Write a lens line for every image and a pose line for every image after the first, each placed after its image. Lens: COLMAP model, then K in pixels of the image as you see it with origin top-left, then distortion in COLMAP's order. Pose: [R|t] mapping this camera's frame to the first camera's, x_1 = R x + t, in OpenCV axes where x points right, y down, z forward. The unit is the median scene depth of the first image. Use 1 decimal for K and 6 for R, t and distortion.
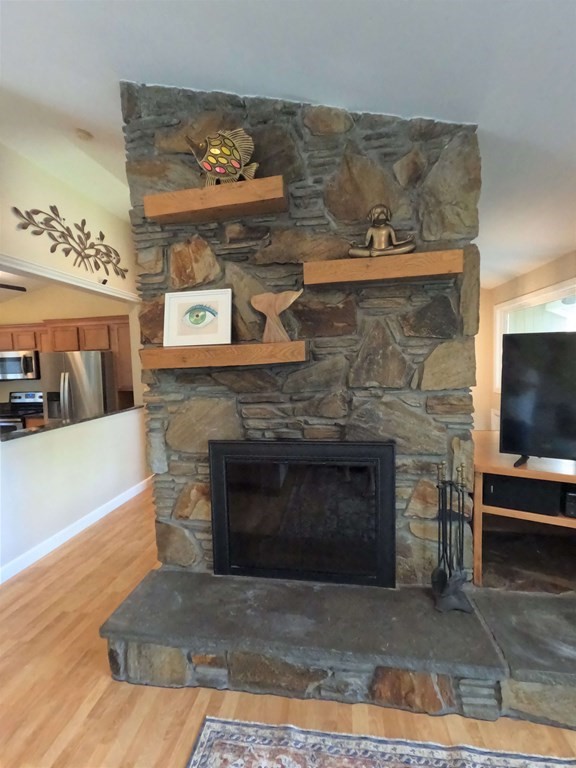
lens RADIAL K [[361.2, 0, 289.8], [0, 361.2, 382.3], [0, 0, 1]] dist [-0.005111, 0.000231]
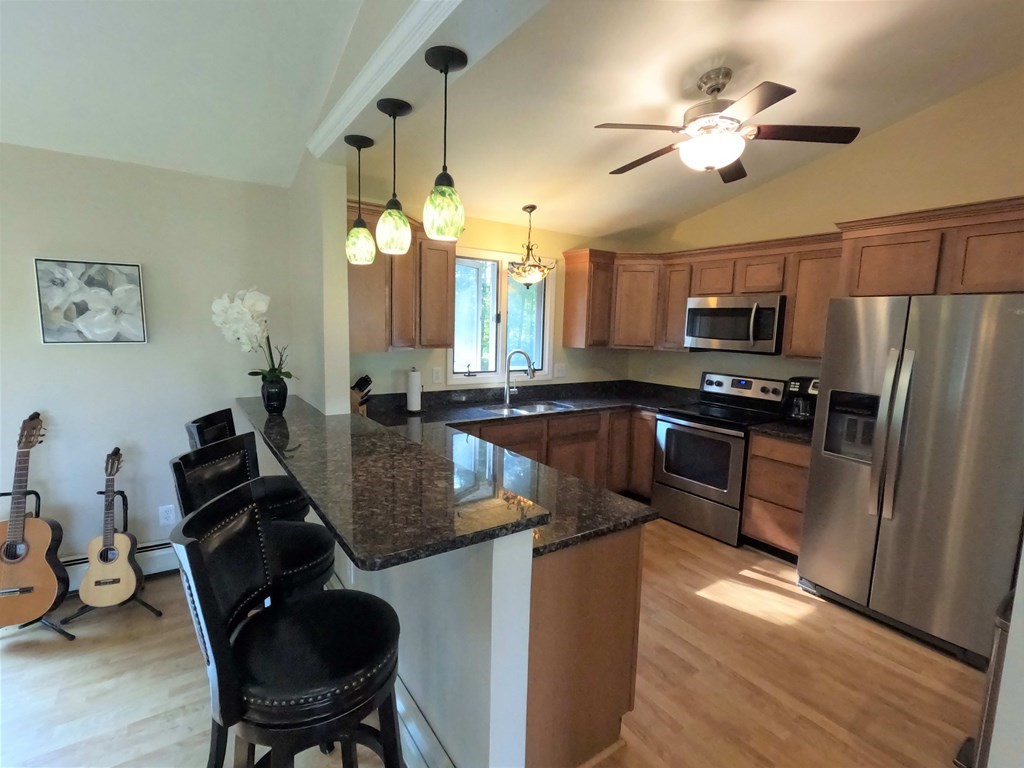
lens RADIAL K [[481.6, 0, 517.1], [0, 481.6, 385.7], [0, 0, 1]] dist [-0.005111, 0.000231]
pose [[0.680018, 0.144184, -0.718878, -0.501198], [-0.098513, 0.989551, 0.105284, -0.001229], [0.726547, -0.000776, 0.687117, 0.323851]]
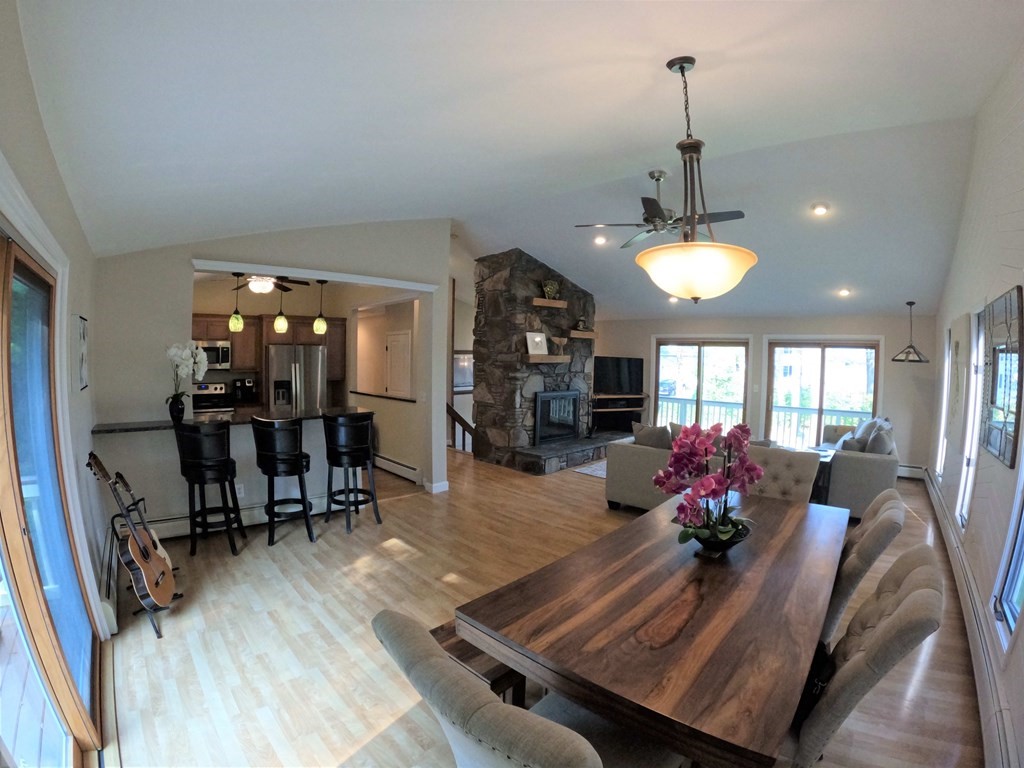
lens RADIAL K [[481.6, 0, 517.1], [0, 481.6, 385.7], [0, 0, 1]] dist [-0.005111, 0.000231]
pose [[0.579142, 0.008910, 0.815178, -1.323109], [0.025361, 0.999259, -0.028939, 0.092804], [-0.814832, 0.037433, 0.578487, -0.368339]]
